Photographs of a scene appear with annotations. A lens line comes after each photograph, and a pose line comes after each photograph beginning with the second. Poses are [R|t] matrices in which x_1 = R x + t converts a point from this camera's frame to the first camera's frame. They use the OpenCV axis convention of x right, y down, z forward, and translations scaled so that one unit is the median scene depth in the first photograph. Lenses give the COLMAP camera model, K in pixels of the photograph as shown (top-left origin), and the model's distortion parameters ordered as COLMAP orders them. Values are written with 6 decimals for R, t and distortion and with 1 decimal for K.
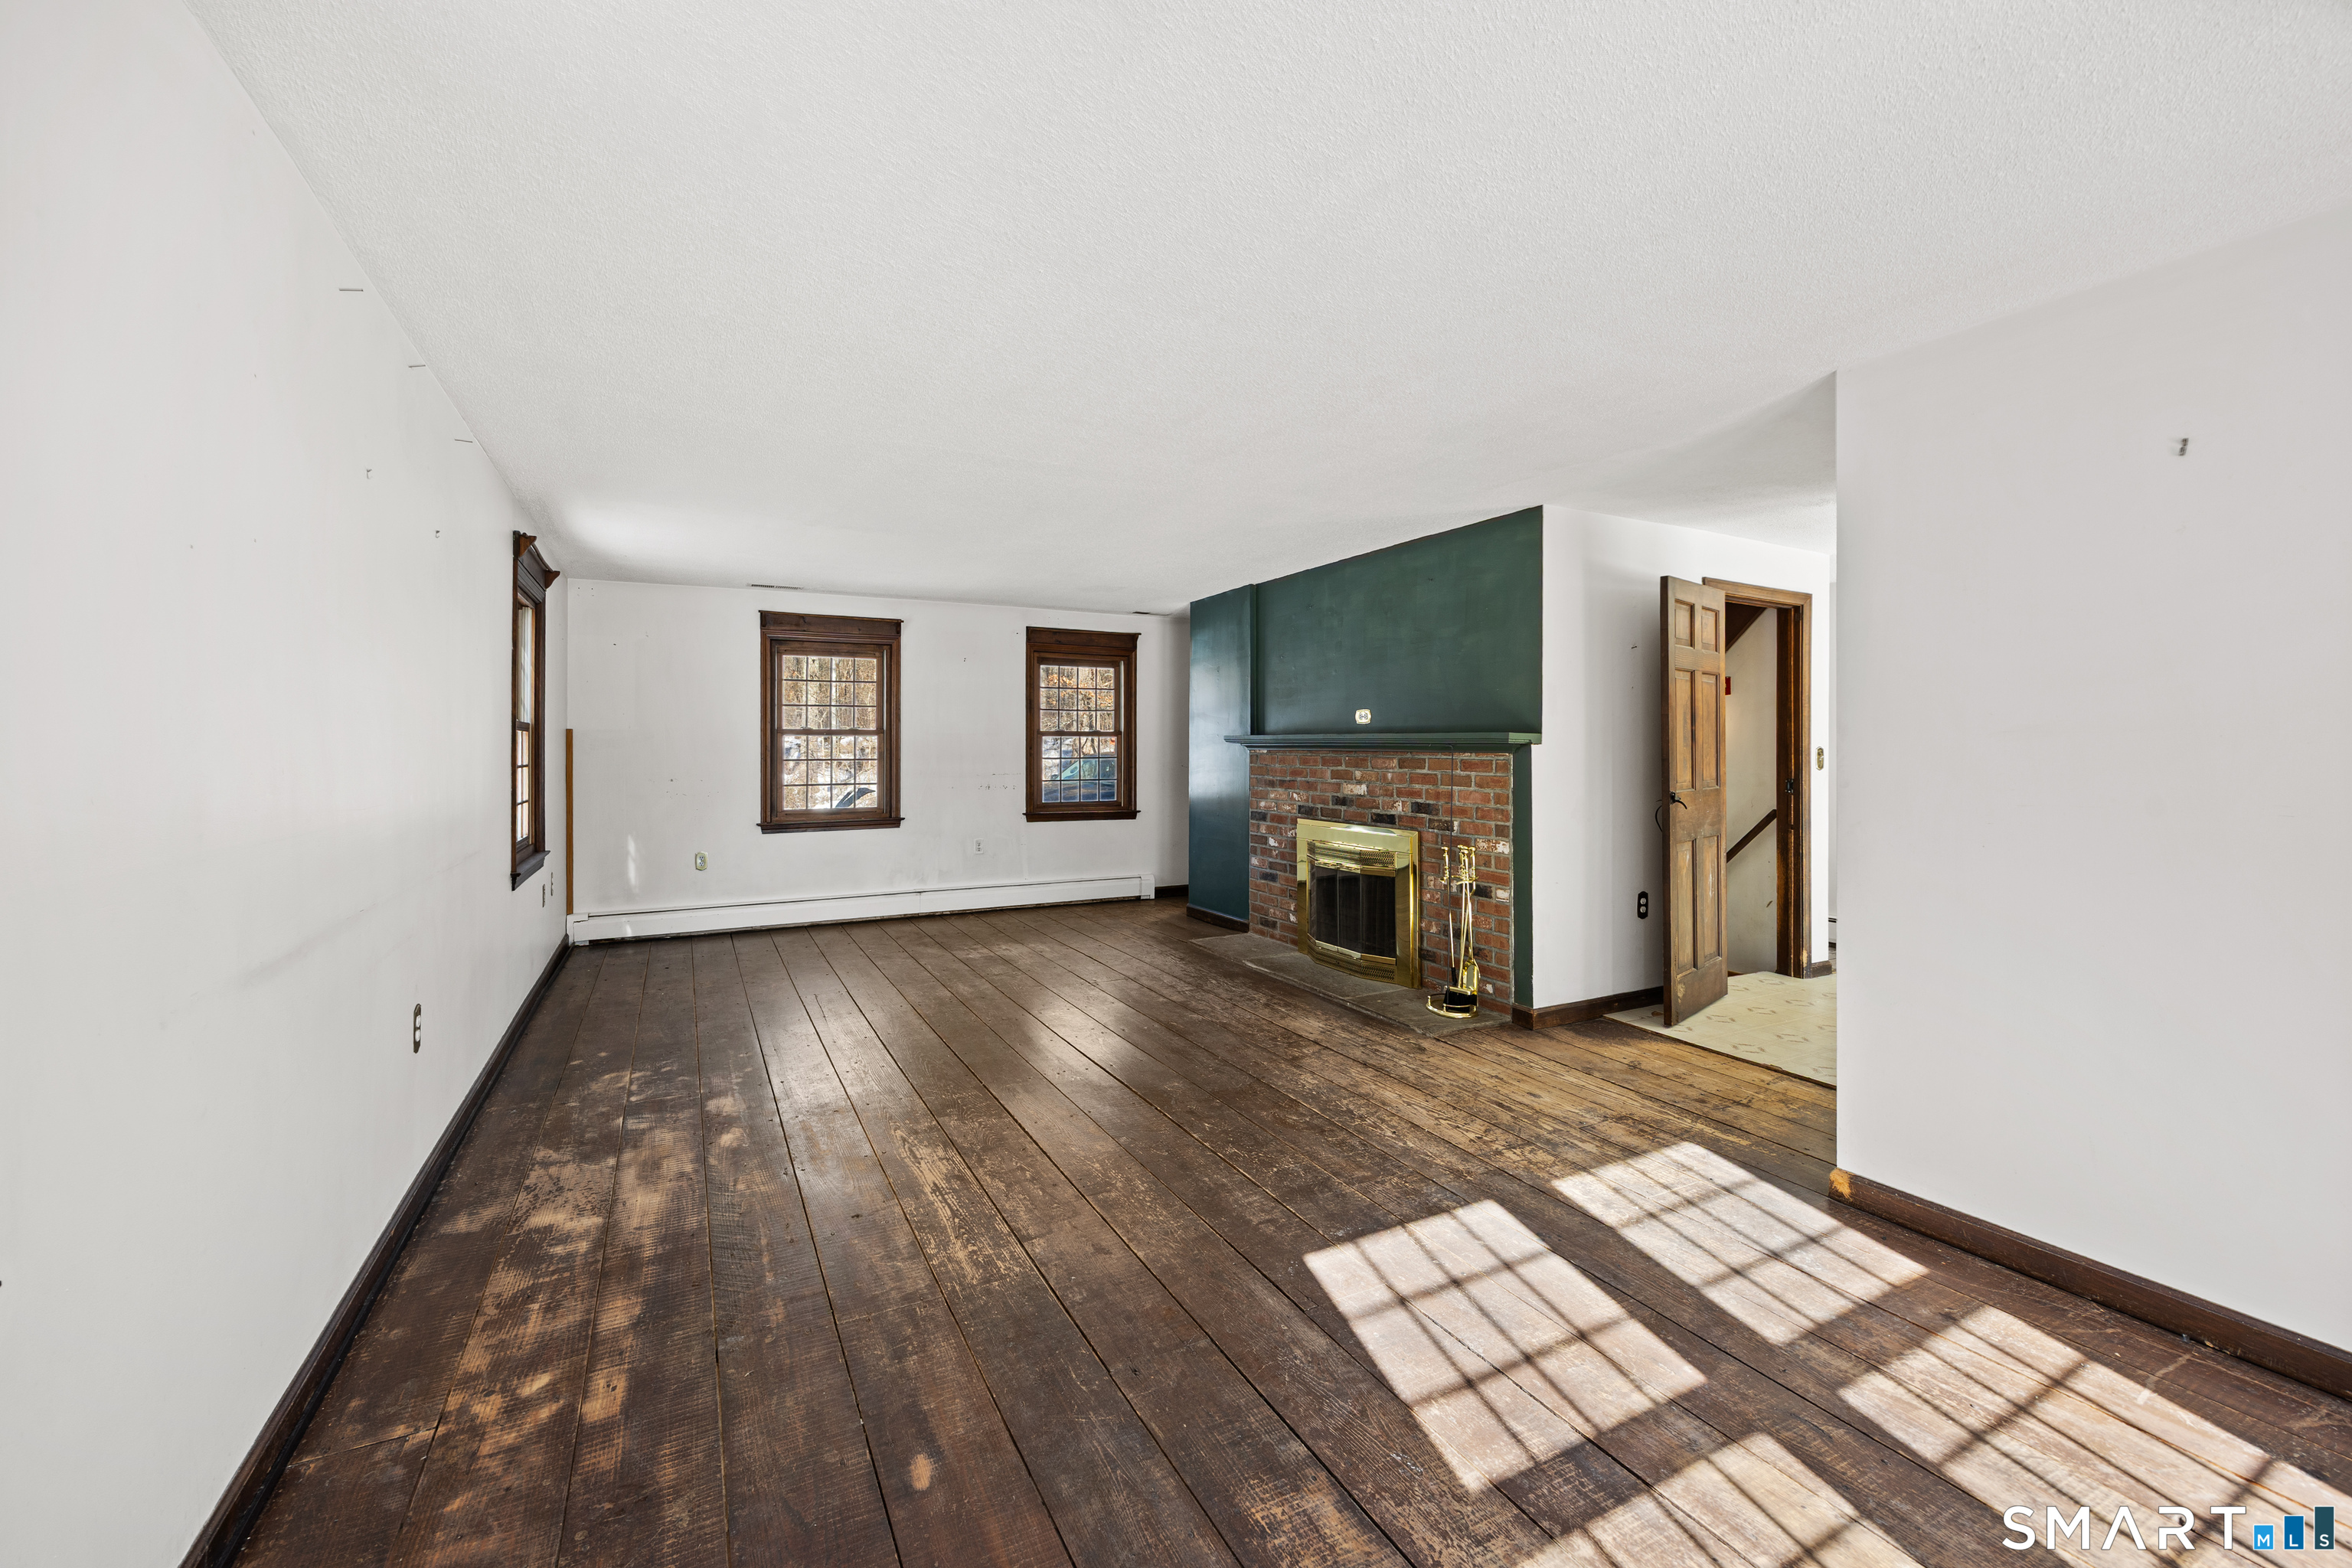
lens RADIAL K [[971.4, 0, 1171.6], [0, 971.4, 748.5], [0, 0, 1]] dist [-0.035159, 0.000107]
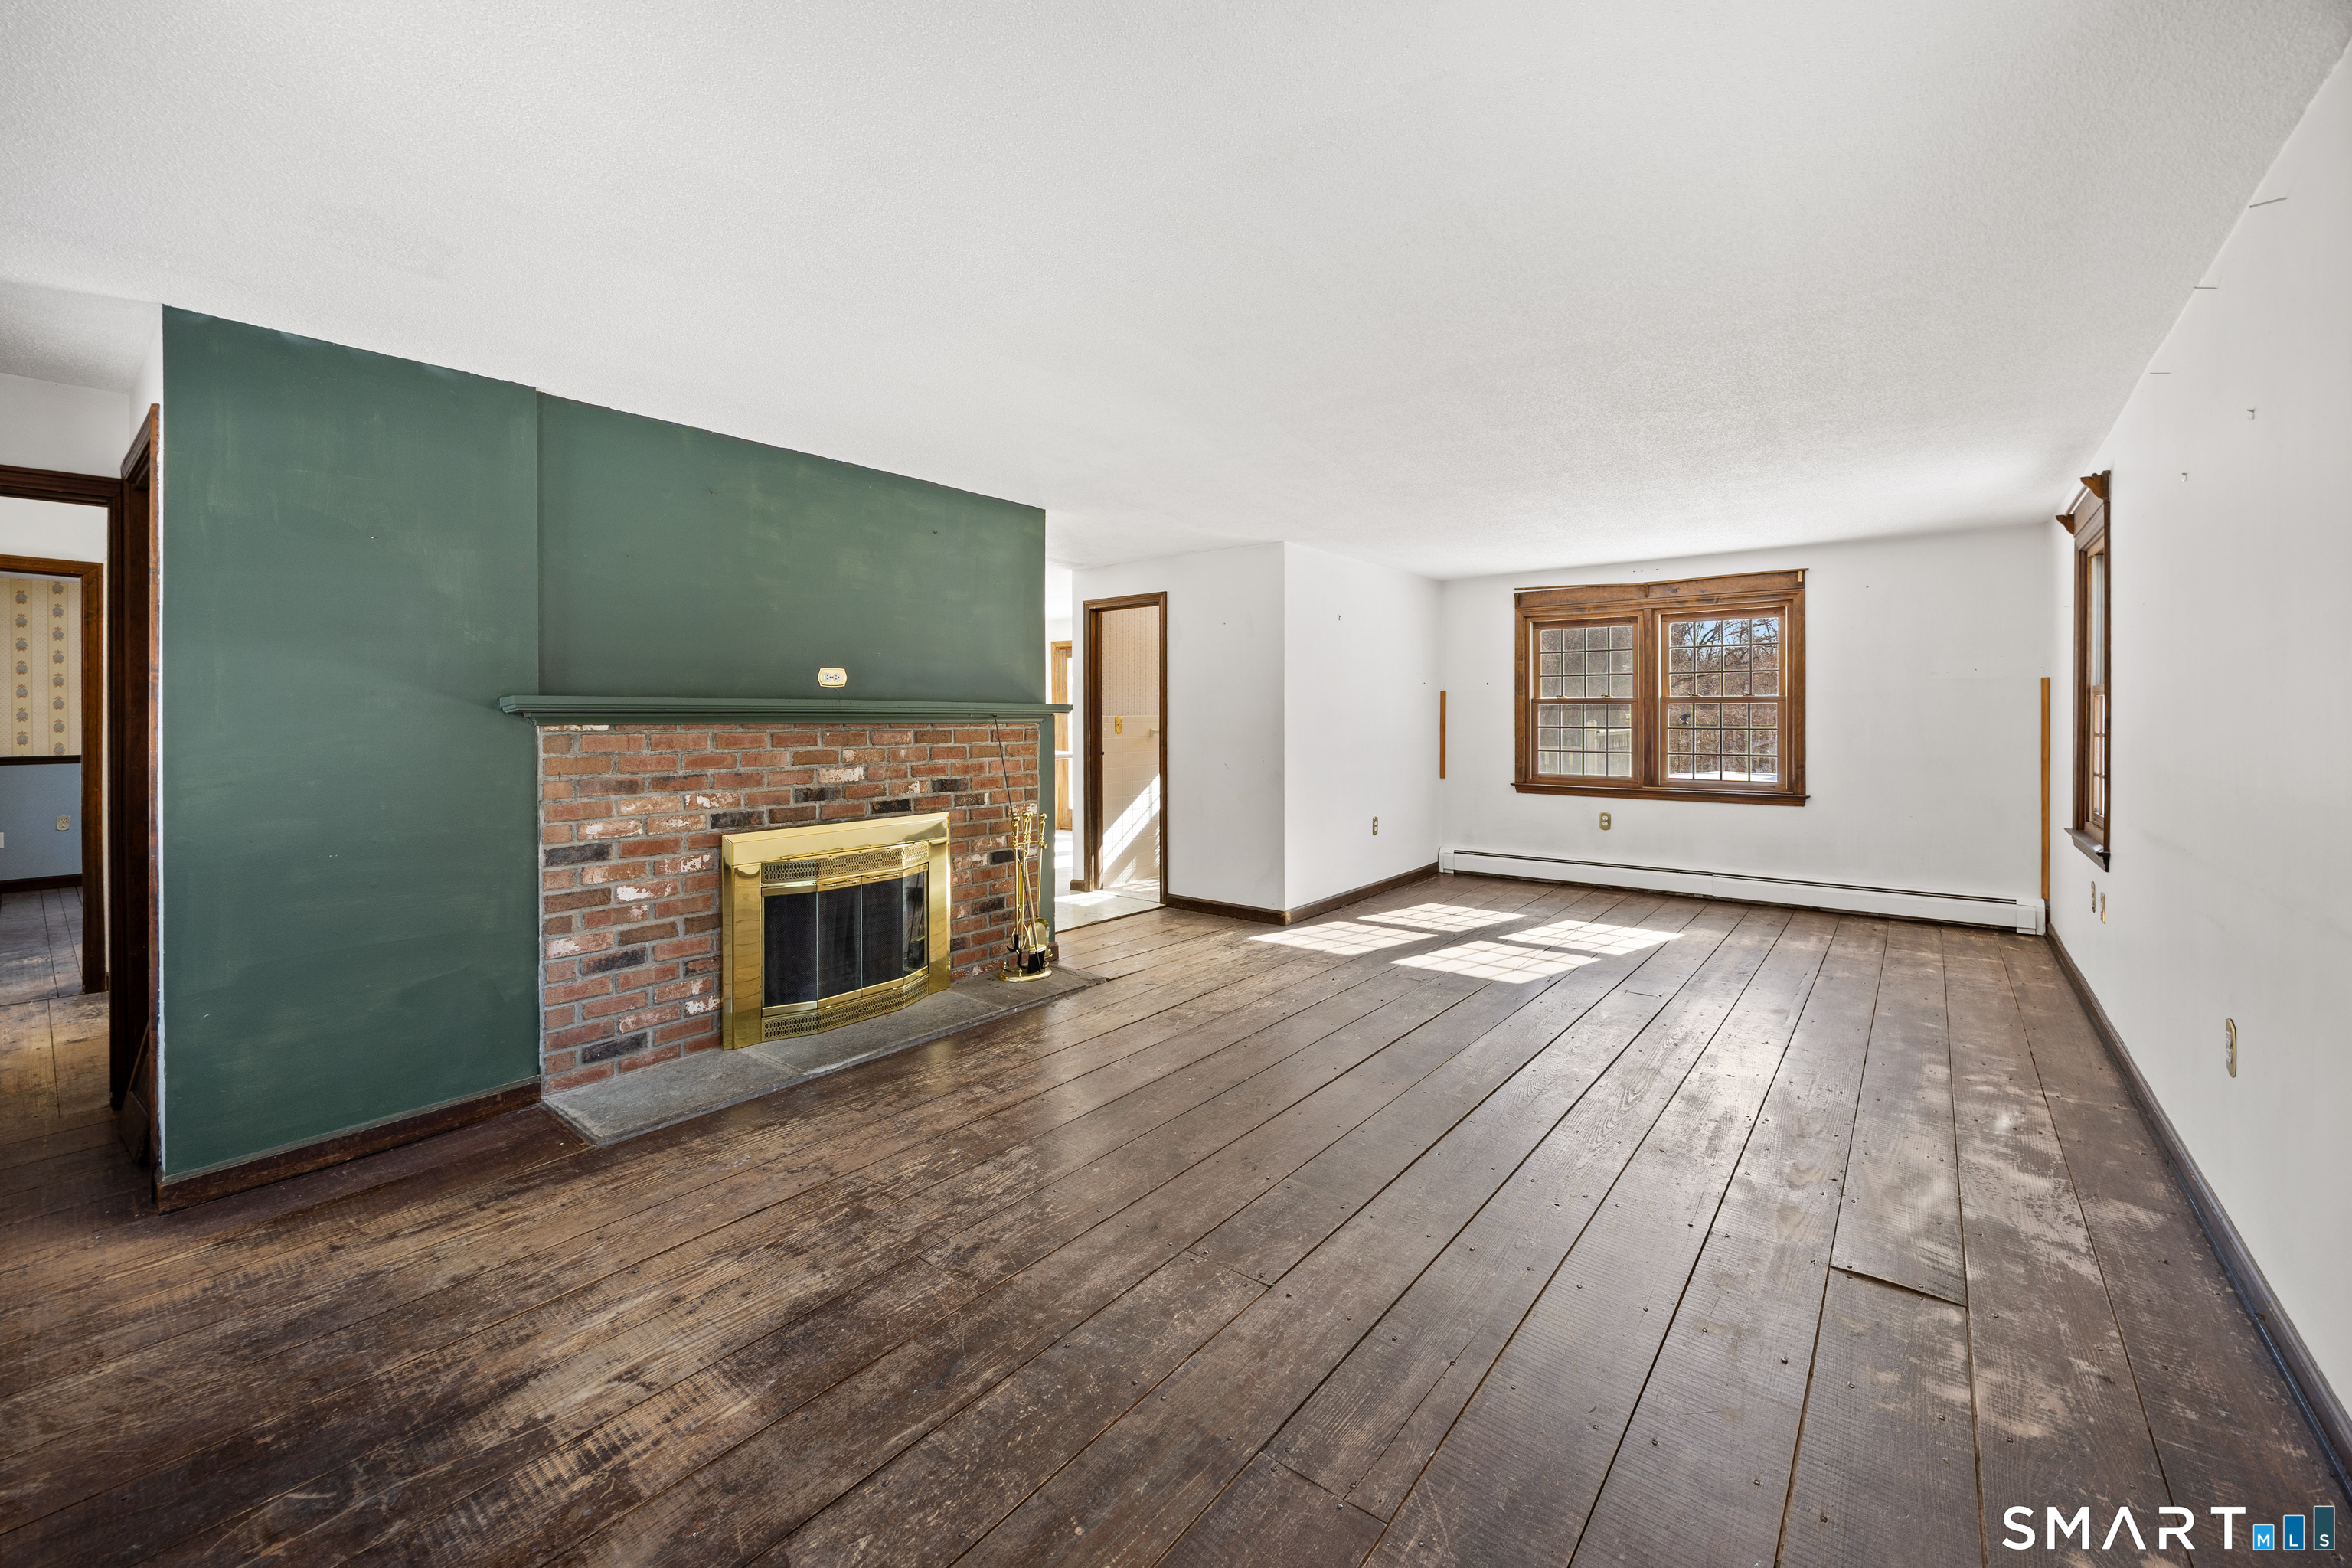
lens RADIAL K [[938.5, 0, 1161.3], [0, 938.5, 720.8], [0, 0, 1]] dist [-0.003125, -0.000016]
pose [[-0.407019, -0.005280, 0.913405, -0.608979], [0.002755, 0.999972, 0.007008, -0.004099], [-0.913416, 0.005368, -0.406993, 1.151250]]
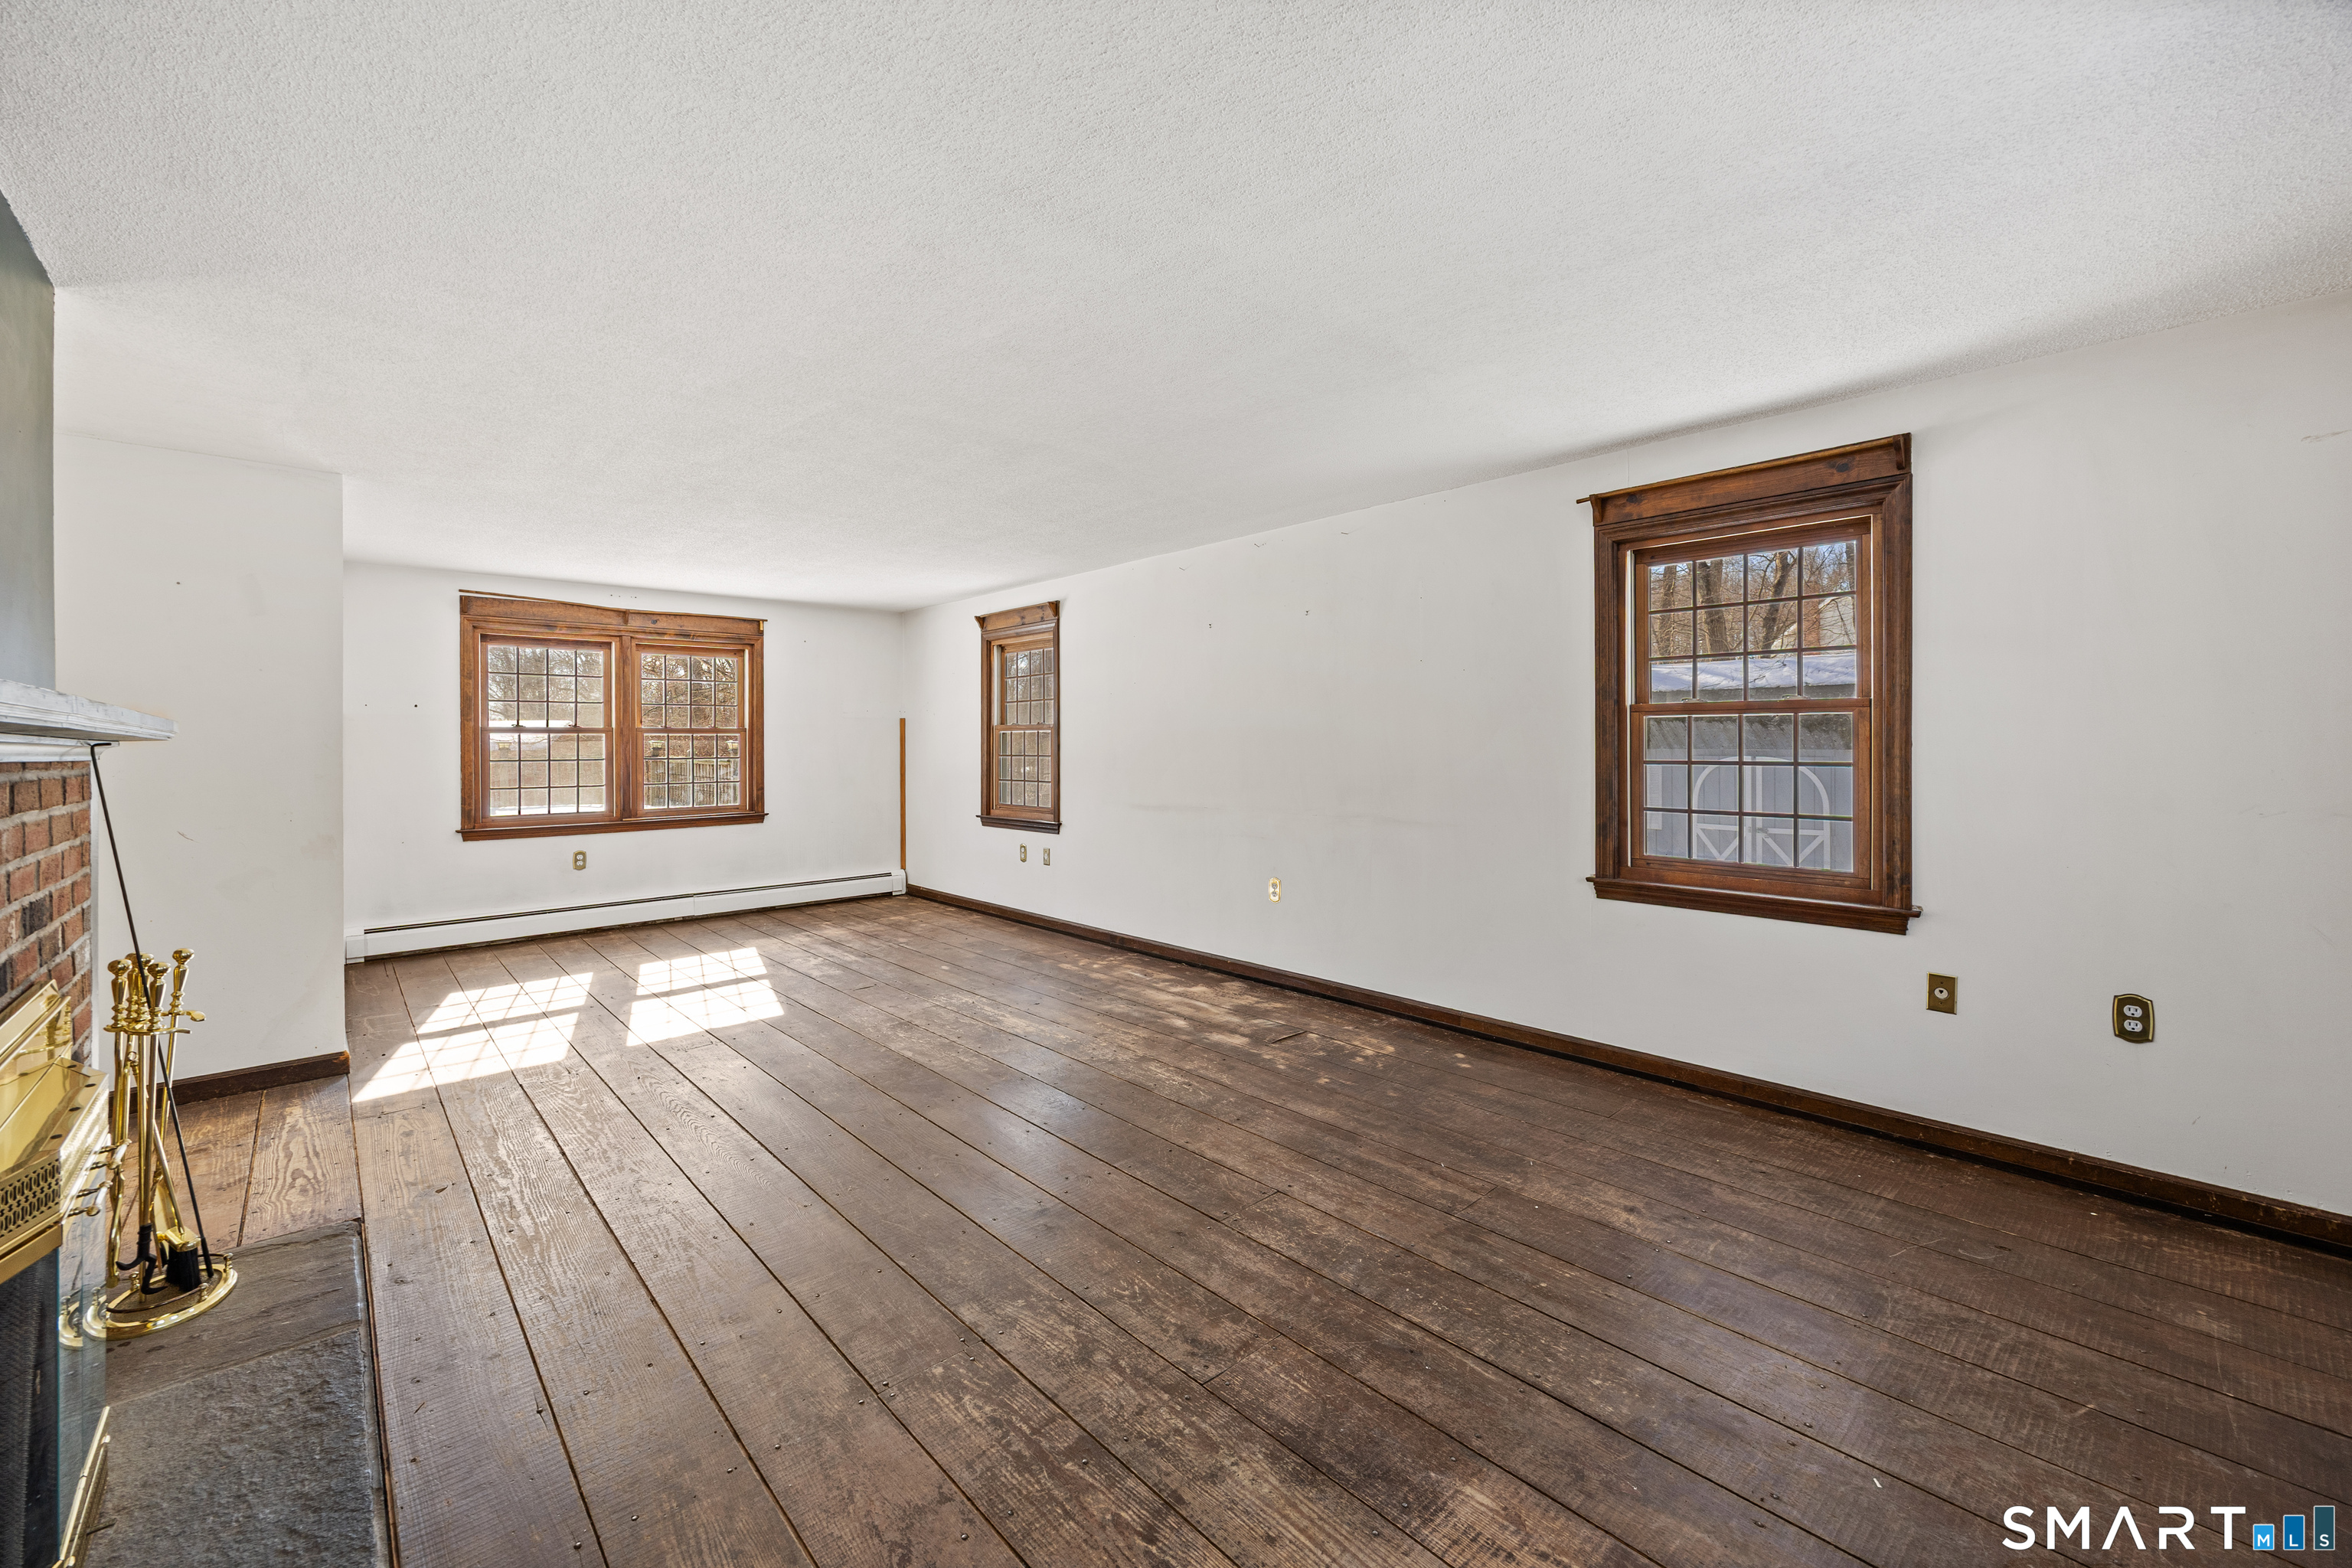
lens RADIAL K [[933.1, 0, 1175.7], [0, 933.1, 741.1], [0, 0, 1]] dist [-0.000614, 0.000376]
pose [[-0.962898, 0.004939, -0.269820, -0.056766], [0.005283, 0.999986, -0.000546, -0.001784], [0.269814, -0.001952, -0.962911, 1.426081]]
